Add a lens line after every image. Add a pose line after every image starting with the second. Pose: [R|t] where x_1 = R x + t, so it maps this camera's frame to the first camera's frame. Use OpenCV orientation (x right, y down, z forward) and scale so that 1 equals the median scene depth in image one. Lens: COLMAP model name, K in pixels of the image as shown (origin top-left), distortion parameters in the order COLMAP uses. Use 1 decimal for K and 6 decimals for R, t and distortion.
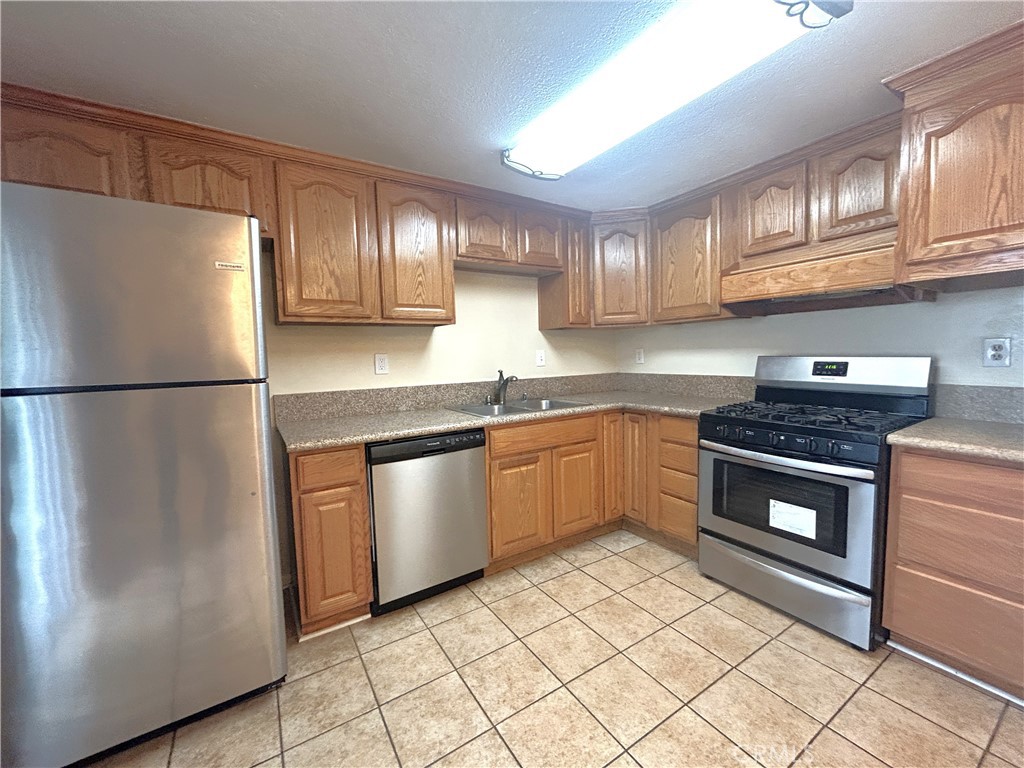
lens RADIAL K [[419.1, 0, 515.7], [0, 419.1, 383.3], [0, 0, 1]] dist [-0.004250, 0.001131]
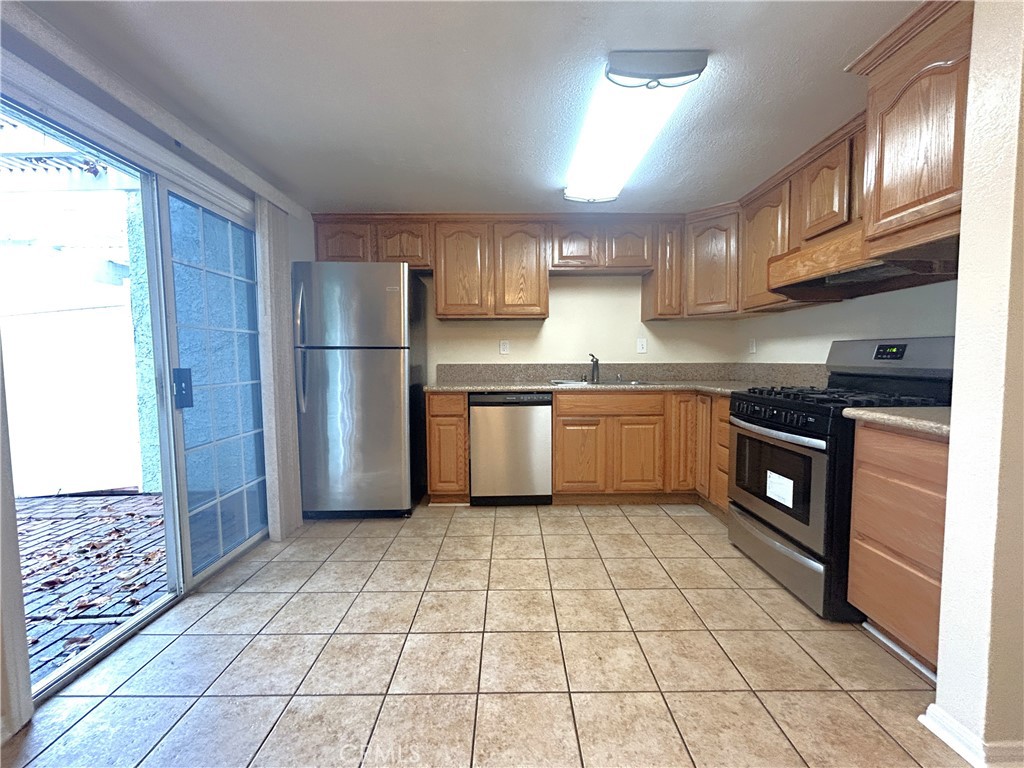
lens RADIAL K [[419.1, 0, 510.5], [0, 419.1, 384.2], [0, 0, 1]] dist [-0.004250, 0.001131]
pose [[0.842401, 0.054075, -0.536132, 0.538375], [-0.056166, 0.998344, 0.012443, 0.070685], [0.535917, 0.019631, 0.844043, -0.224511]]
